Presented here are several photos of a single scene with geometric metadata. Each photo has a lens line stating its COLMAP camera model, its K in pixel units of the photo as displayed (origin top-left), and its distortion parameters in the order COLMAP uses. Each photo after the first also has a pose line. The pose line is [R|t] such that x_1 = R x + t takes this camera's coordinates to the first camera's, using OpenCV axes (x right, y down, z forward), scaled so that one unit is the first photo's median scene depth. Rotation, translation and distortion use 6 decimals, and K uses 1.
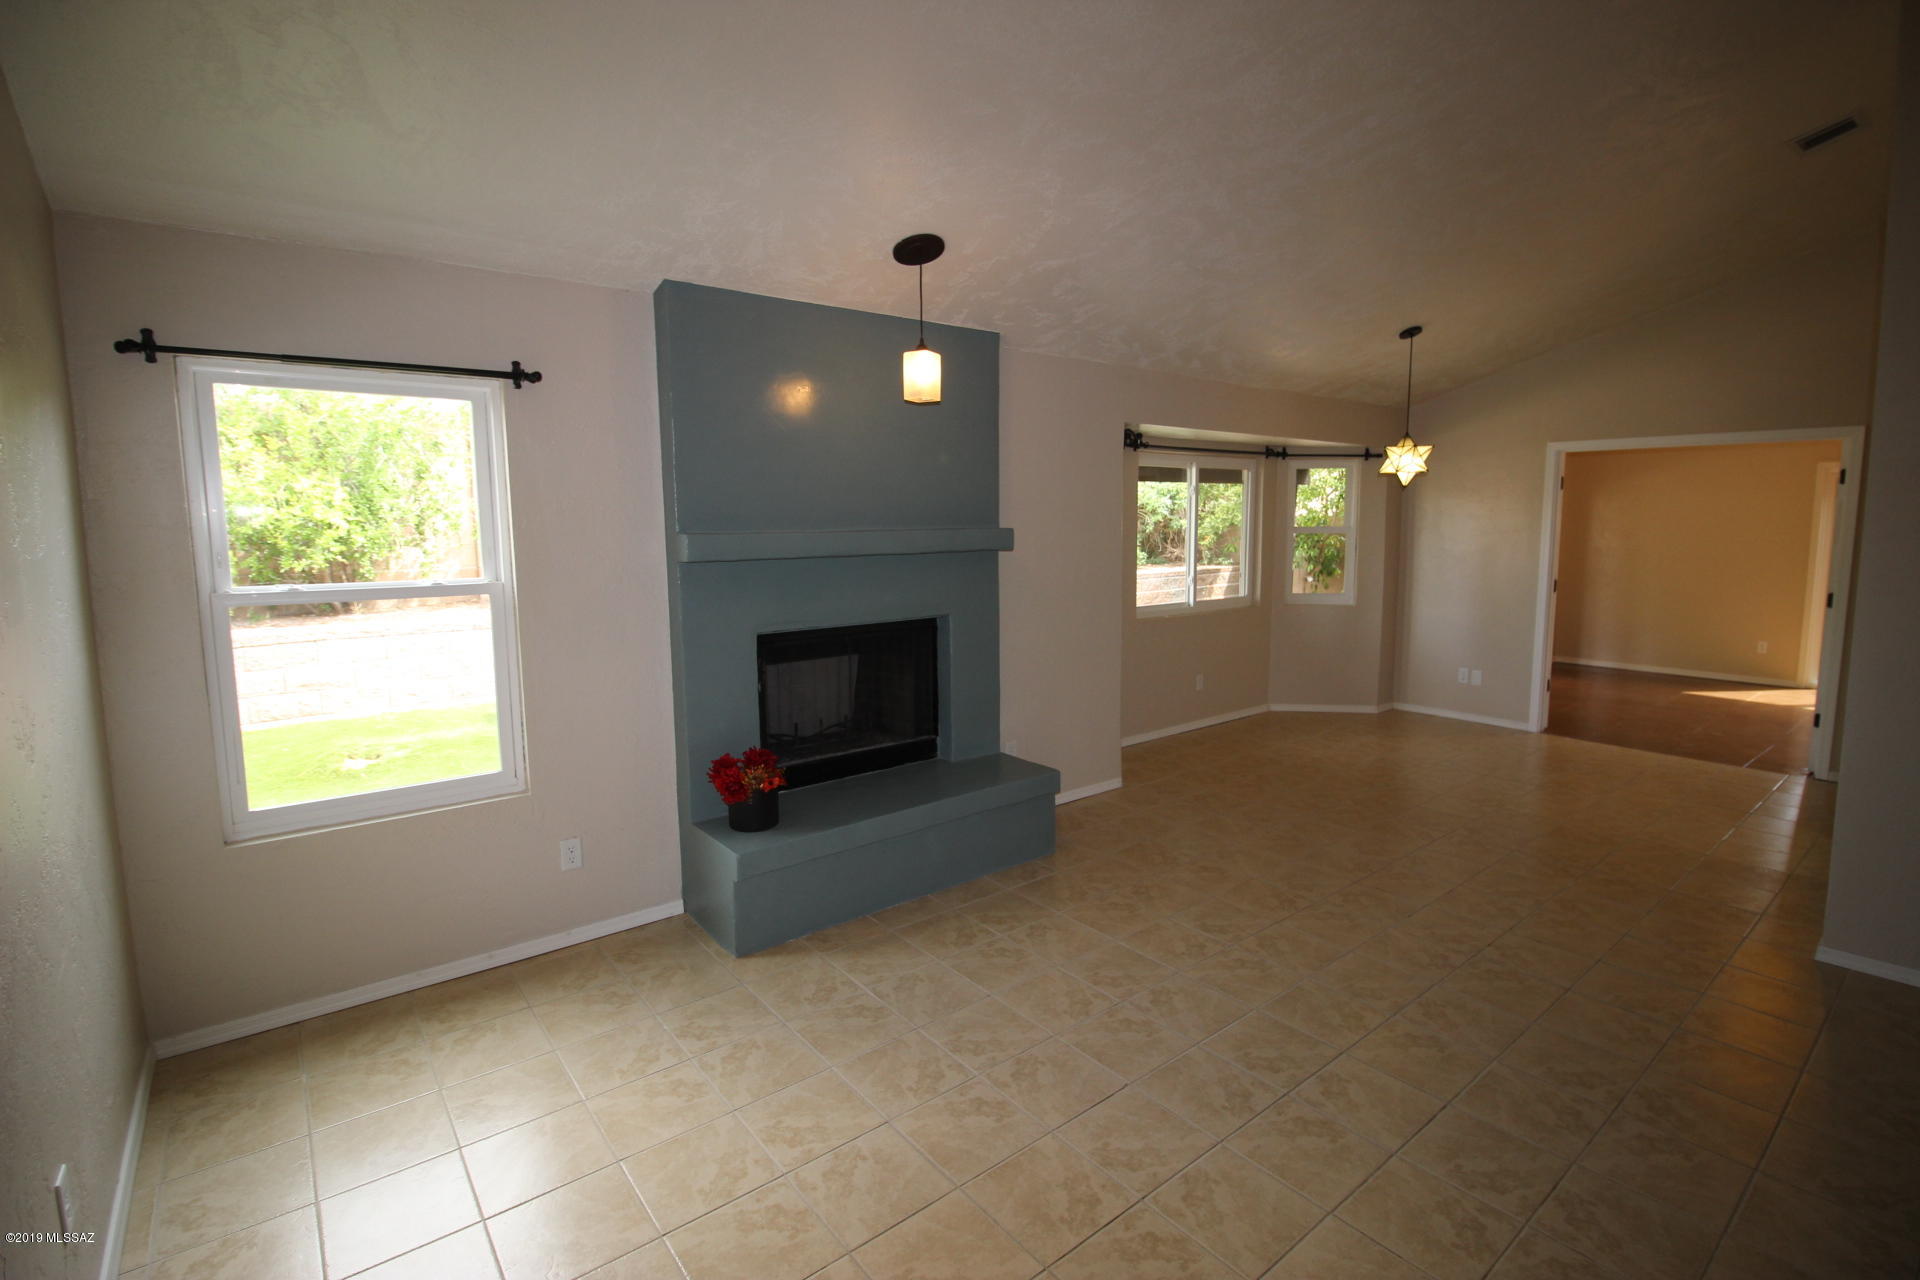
lens RADIAL K [[885.7, 0, 963.9], [0, 885.7, 631.8], [0, 0, 1]] dist [-0.005221, -0.009431]
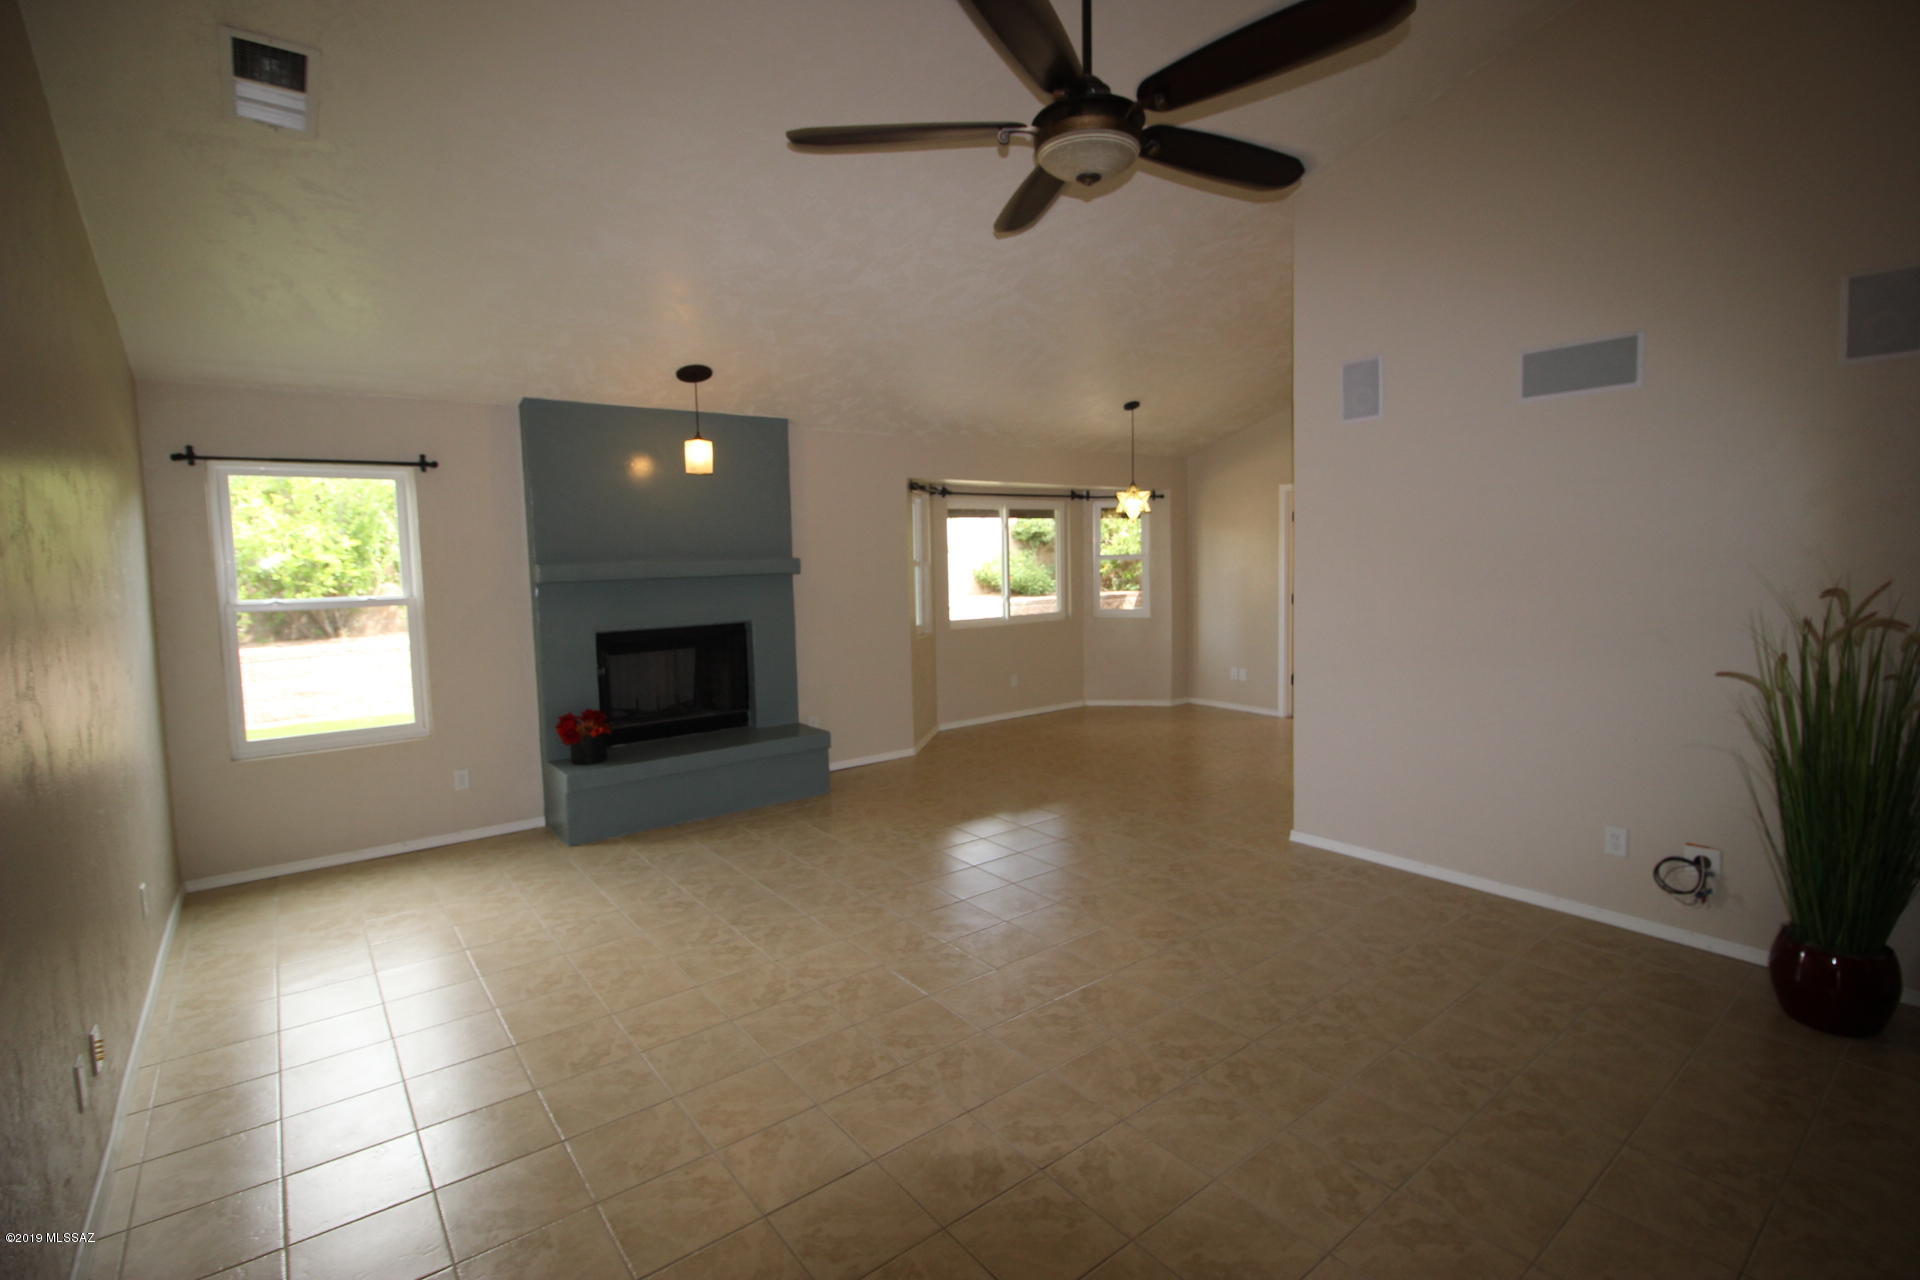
lens RADIAL K [[885.7, 0, 951.7], [0, 885.7, 629.6], [0, 0, 1]] dist [-0.005221, -0.009431]
pose [[0.999882, -0.013533, -0.007298, 0.295391], [0.013240, 0.999157, -0.038862, 0.050038], [0.007818, 0.038761, 0.999218, -0.363038]]
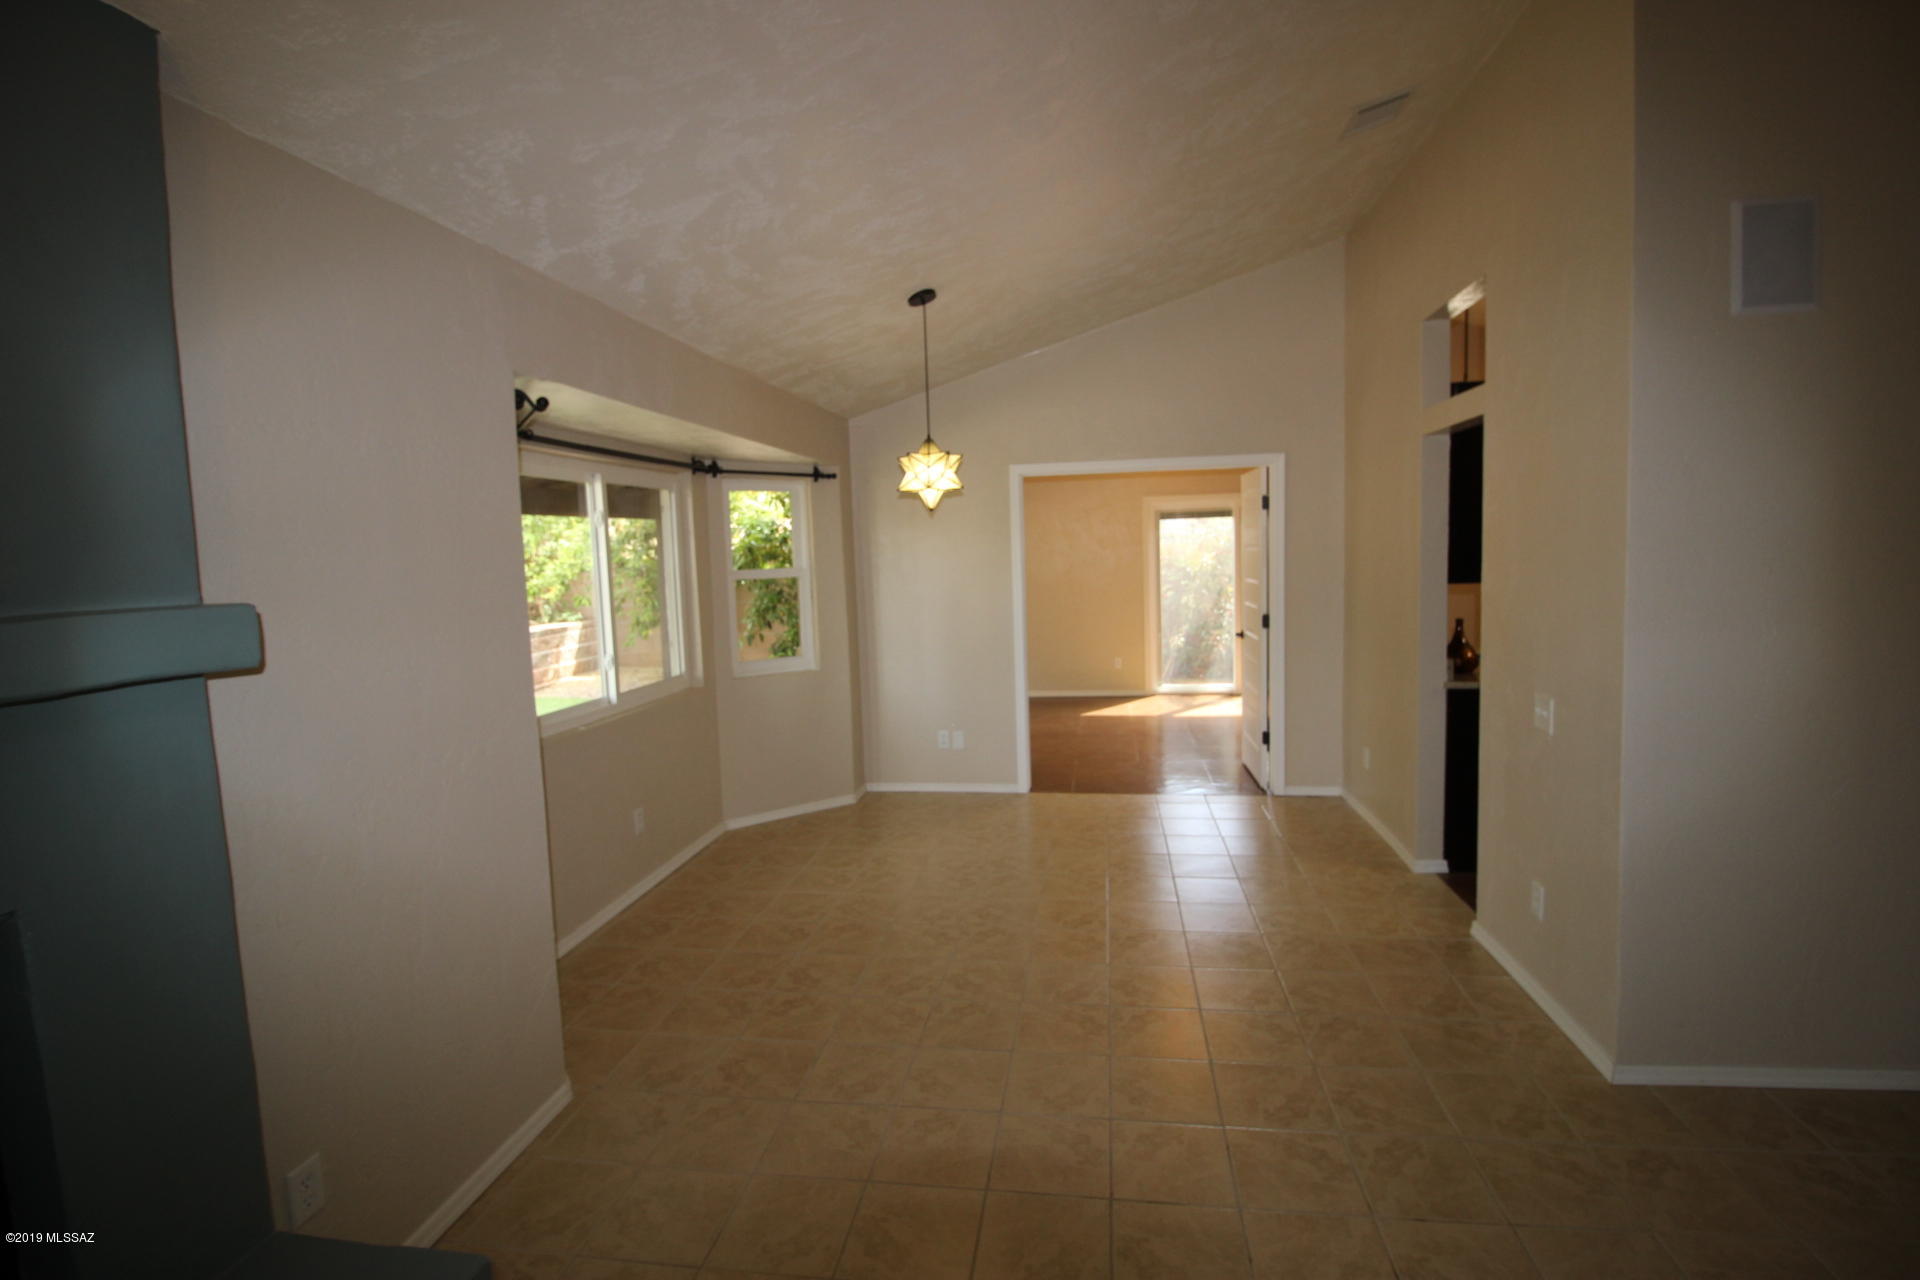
lens RADIAL K [[885.7, 0, 964.6], [0, 885.7, 625.2], [0, 0, 1]] dist [-0.005221, -0.009431]
pose [[0.725634, -0.077482, 0.683704, 0.021398], [0.115554, 0.993250, -0.010080, -0.075578], [-0.678308, 0.086319, 0.729689, 0.579232]]
